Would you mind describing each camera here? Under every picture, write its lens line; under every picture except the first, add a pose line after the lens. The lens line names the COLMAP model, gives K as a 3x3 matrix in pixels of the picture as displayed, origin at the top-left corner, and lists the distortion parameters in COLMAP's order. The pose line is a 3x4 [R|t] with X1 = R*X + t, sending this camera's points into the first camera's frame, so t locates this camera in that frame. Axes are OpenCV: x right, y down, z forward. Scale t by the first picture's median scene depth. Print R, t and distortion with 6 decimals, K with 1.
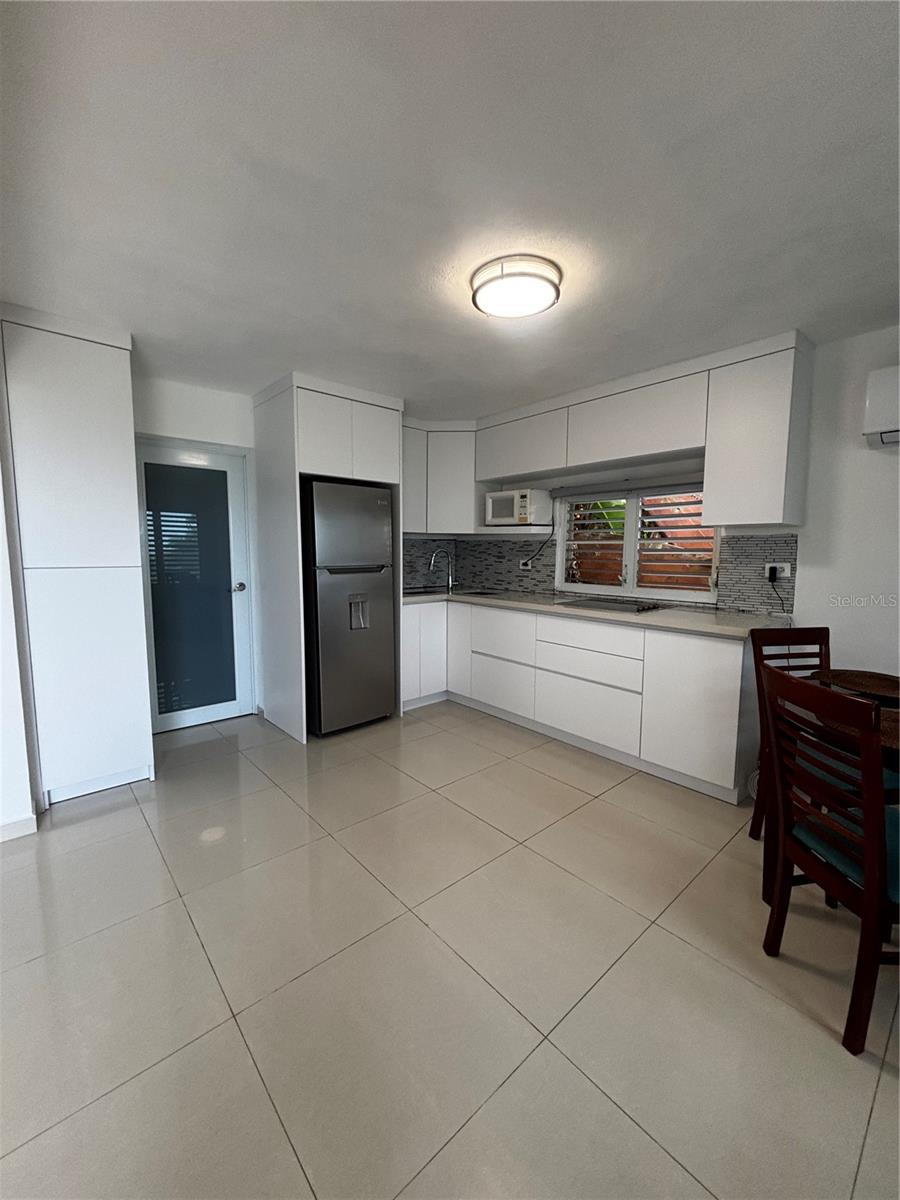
lens RADIAL K [[482.0, 0, 449.1], [0, 482.0, 601.3], [0, 0, 1]] dist [-0.007487, -0.000763]
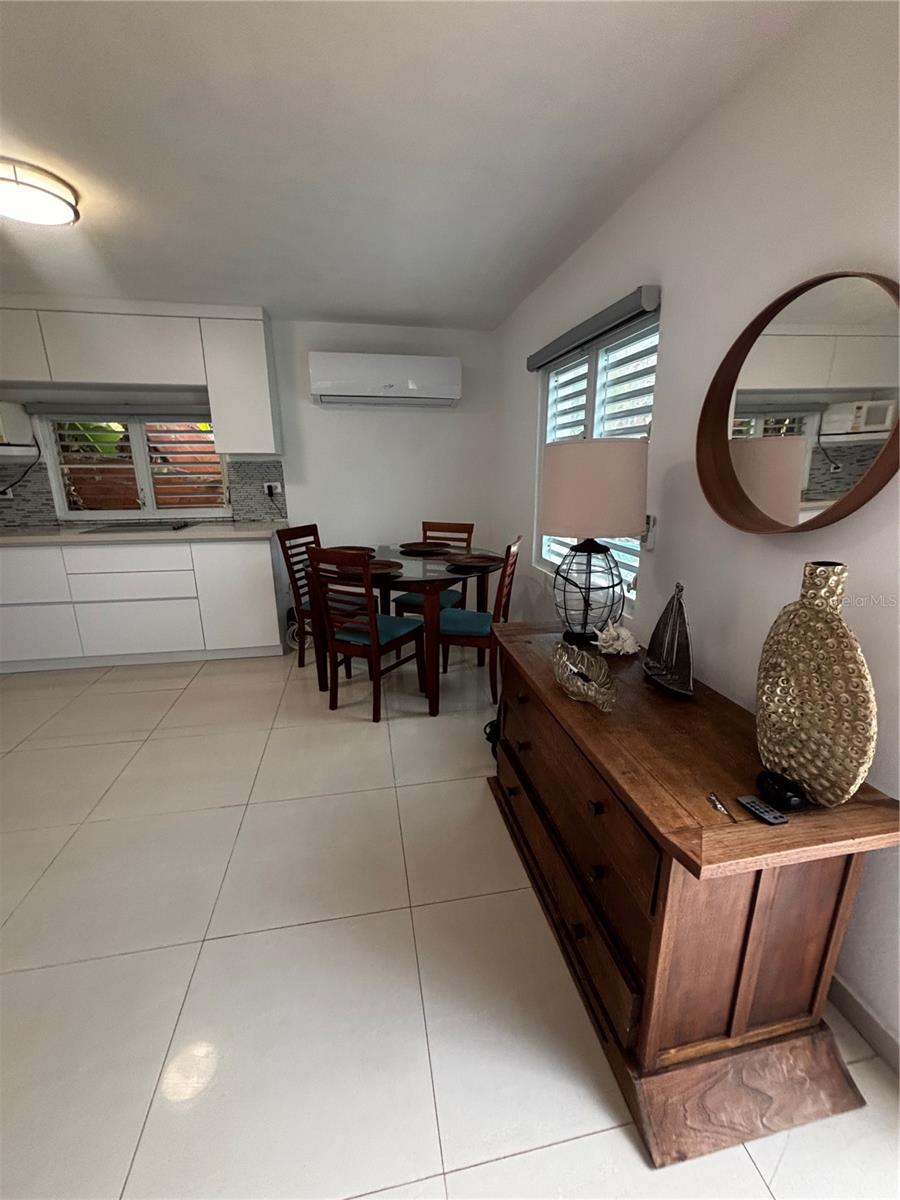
lens RADIAL K [[482.0, 0, 451.5], [0, 482.0, 603.7], [0, 0, 1]] dist [-0.007487, -0.000763]
pose [[0.504607, -0.232315, 0.831506, -0.219662], [0.095416, 0.972223, 0.213726, 0.009179], [-0.858060, -0.028509, 0.512757, -0.122235]]
